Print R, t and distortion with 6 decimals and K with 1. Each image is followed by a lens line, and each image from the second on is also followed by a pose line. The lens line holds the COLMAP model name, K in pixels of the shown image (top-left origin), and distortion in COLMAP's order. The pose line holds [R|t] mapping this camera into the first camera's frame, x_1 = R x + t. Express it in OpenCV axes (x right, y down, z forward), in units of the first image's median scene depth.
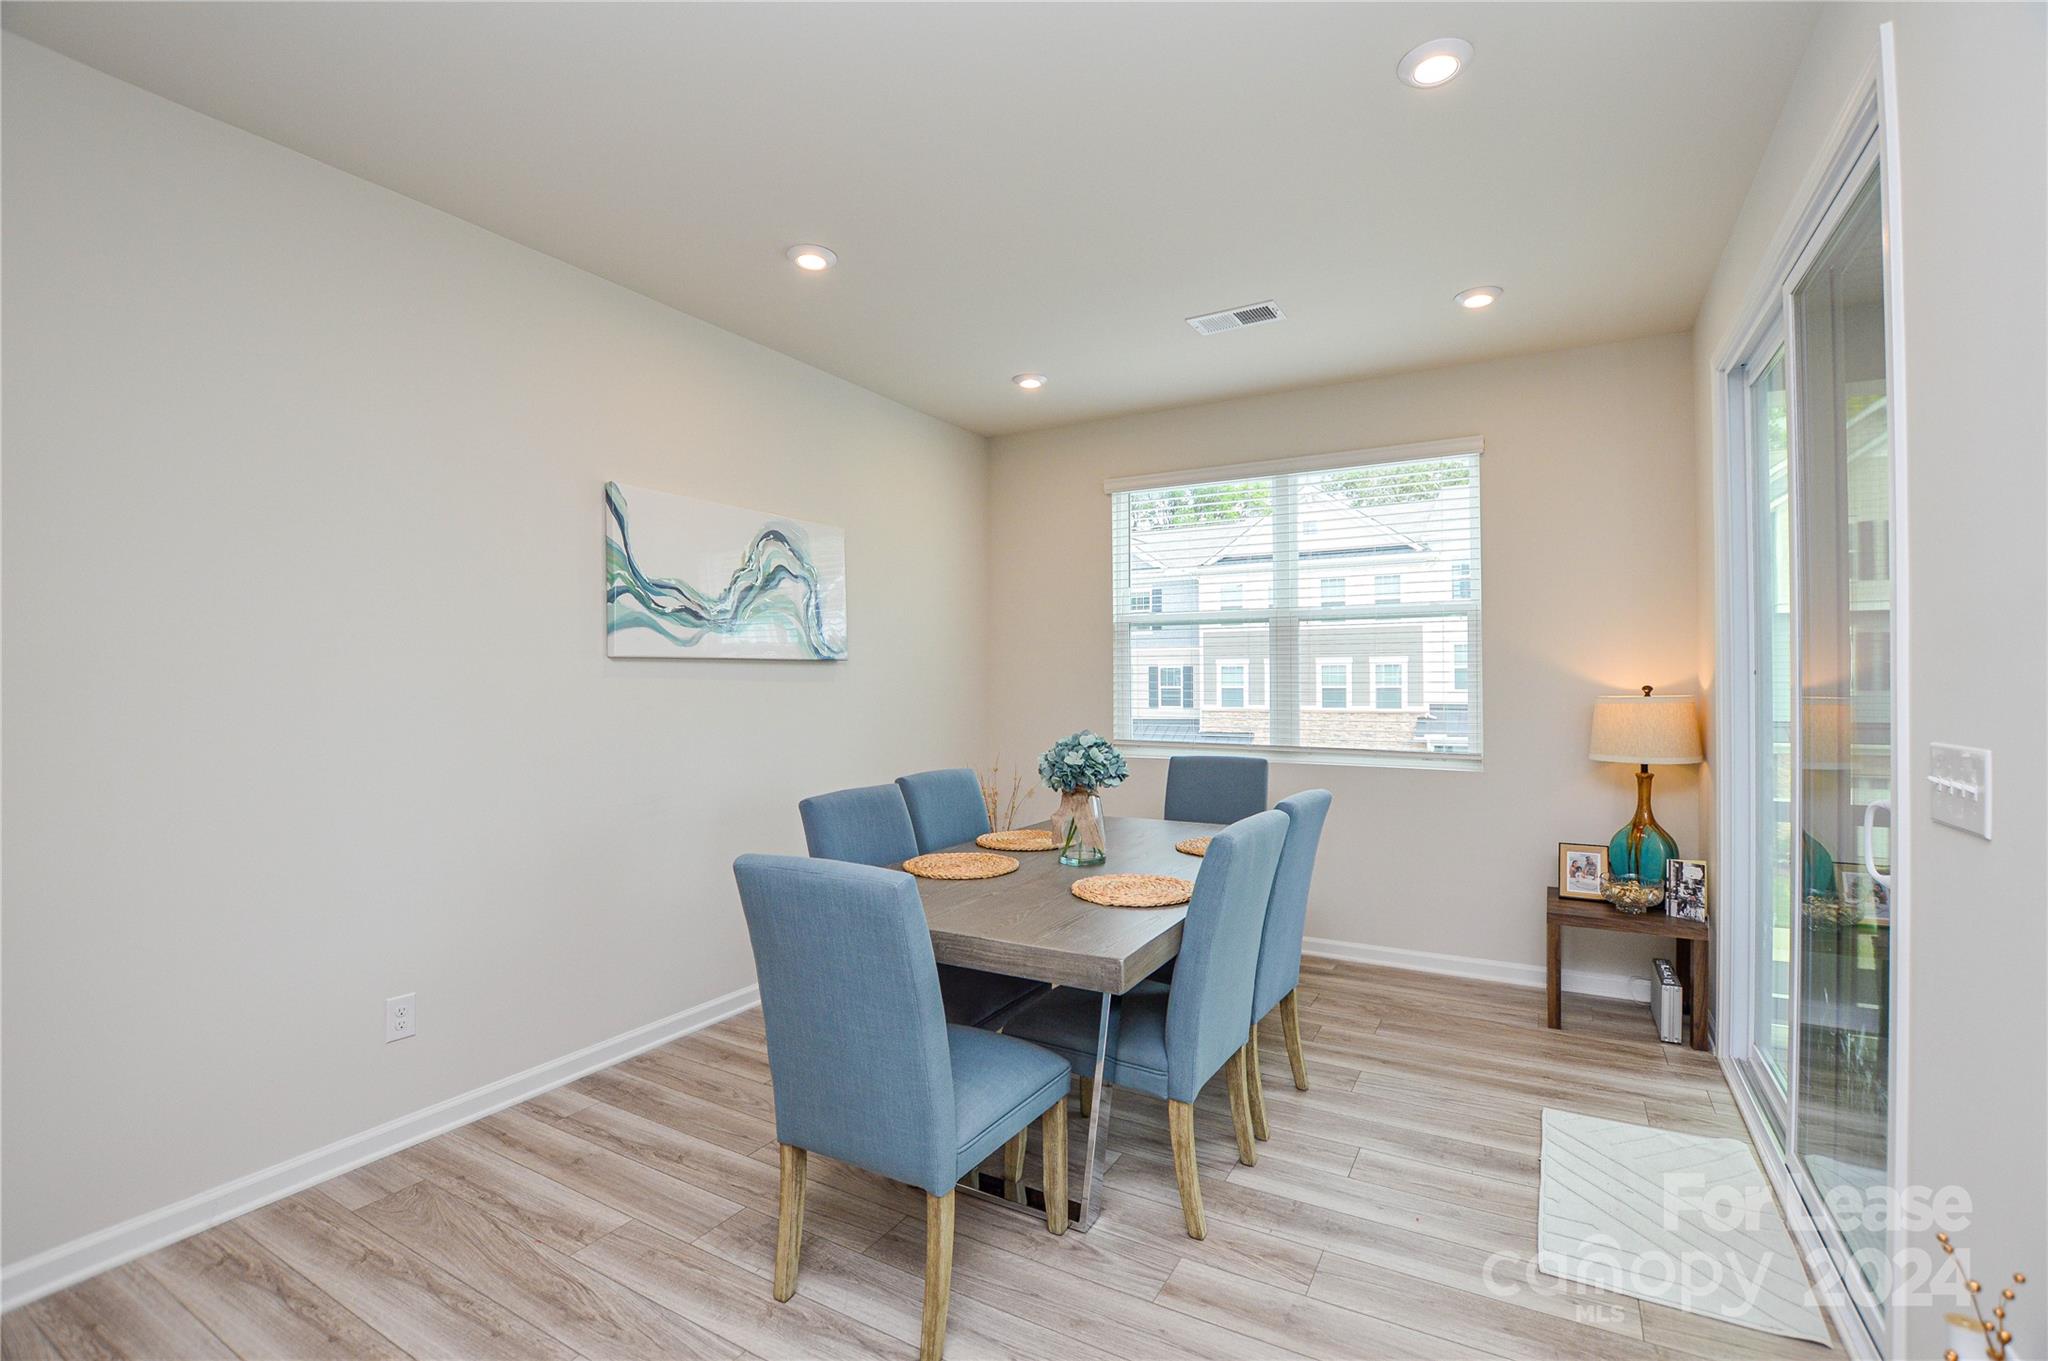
lens RADIAL K [[922.2, 0, 1023.4], [0, 922.2, 669.4], [0, 0, 1]] dist [-0.024755, 0.002767]
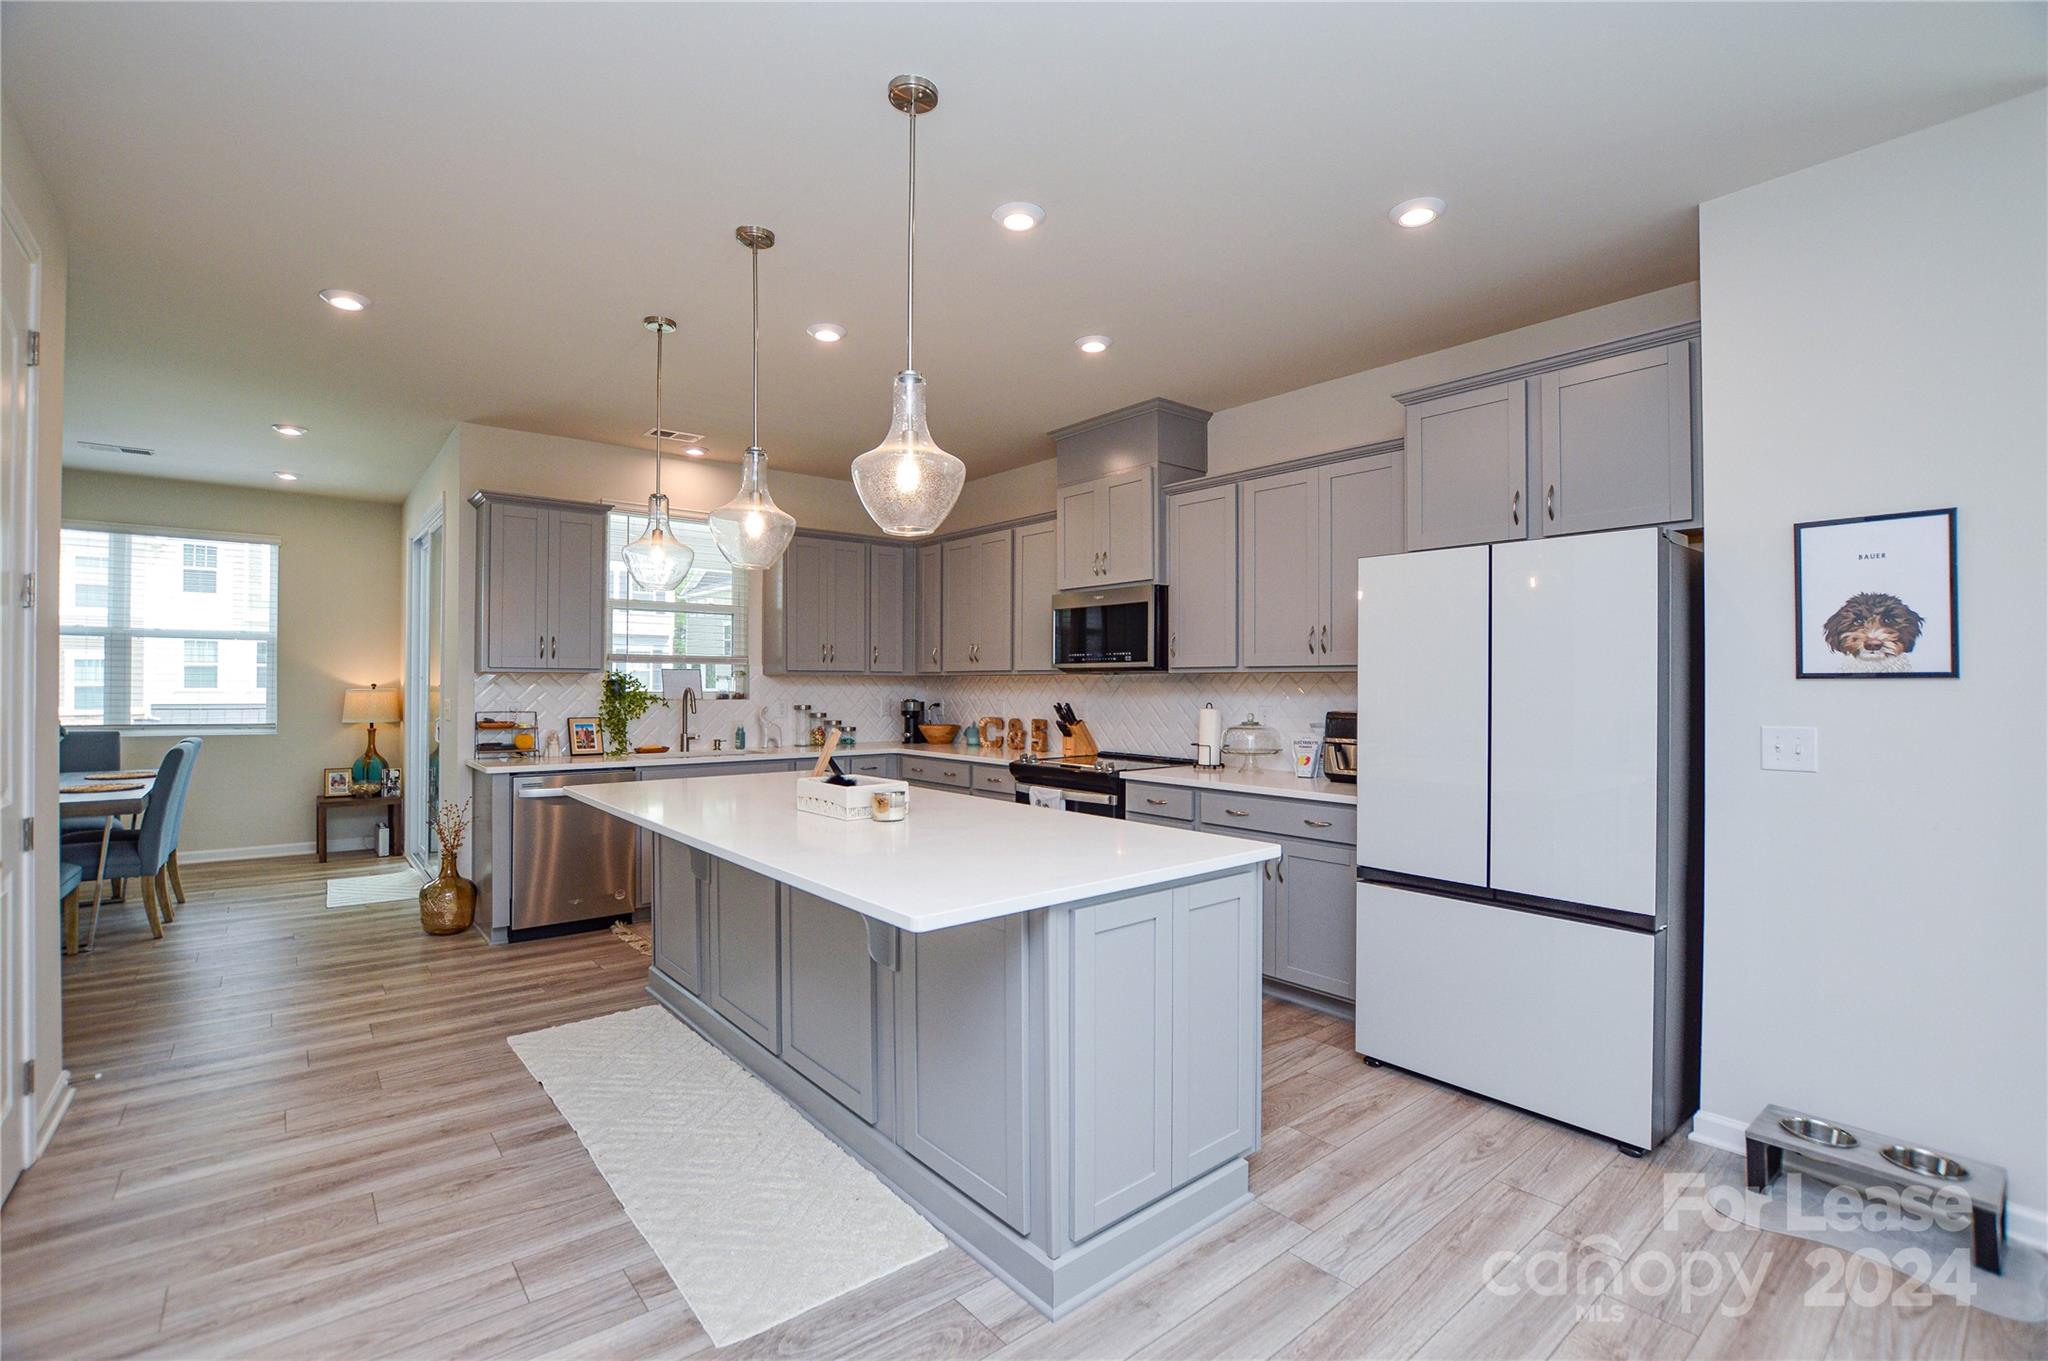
lens RADIAL K [[922.2, 0, 1006.8], [0, 922.2, 677.6], [0, 0, 1]] dist [-0.024755, 0.002767]
pose [[0.360993, 0.012089, 0.932490, -0.682508], [-0.010199, 0.999907, -0.009015, 0.009226], [-0.932513, -0.006256, 0.361082, -1.022067]]
